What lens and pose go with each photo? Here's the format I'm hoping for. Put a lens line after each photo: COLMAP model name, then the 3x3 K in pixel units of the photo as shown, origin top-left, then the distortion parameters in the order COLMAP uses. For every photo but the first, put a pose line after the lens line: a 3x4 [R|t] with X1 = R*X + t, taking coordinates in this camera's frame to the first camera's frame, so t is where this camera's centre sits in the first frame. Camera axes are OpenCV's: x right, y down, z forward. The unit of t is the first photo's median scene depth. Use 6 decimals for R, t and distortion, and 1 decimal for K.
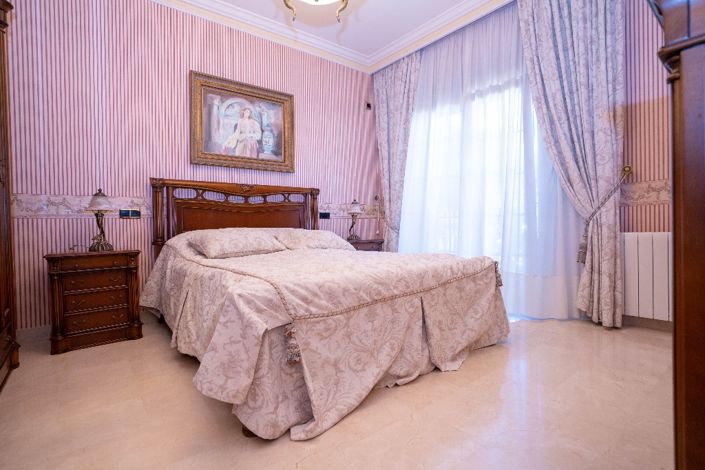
lens RADIAL K [[347.7, 0, 349.9], [0, 347.7, 235.9], [0, 0, 1]] dist [-0.056839, 0.029100]
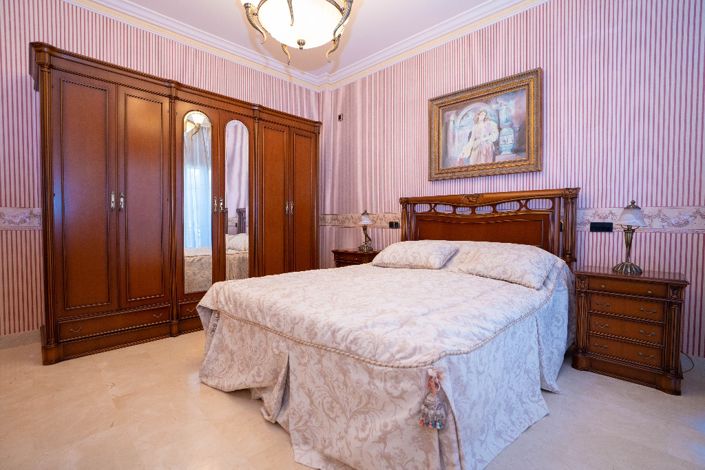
lens RADIAL K [[324.9, 0, 352.5], [0, 324.9, 235.0], [0, 0, 1]] dist [-0.059049, 0.023596]
pose [[0.130437, 0.057976, -0.989760, 0.650086], [-0.028431, 0.998097, 0.054717, -0.092851], [0.991049, 0.021003, 0.131837, 0.678454]]
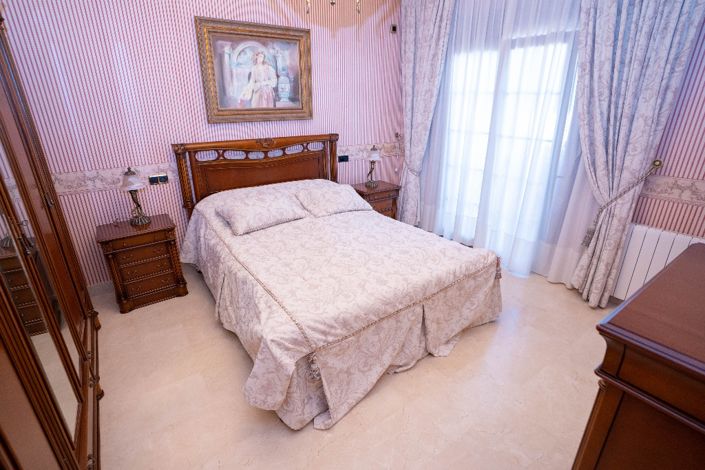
lens RADIAL K [[347.7, 0, 349.9], [0, 347.7, 235.9], [0, 0, 1]] dist [-0.056839, 0.029100]
pose [[0.998016, 0.036529, -0.051280, 0.007616], [-0.016585, 0.938245, 0.345575, -0.284858], [0.060736, -0.344039, 0.936989, -0.016688]]
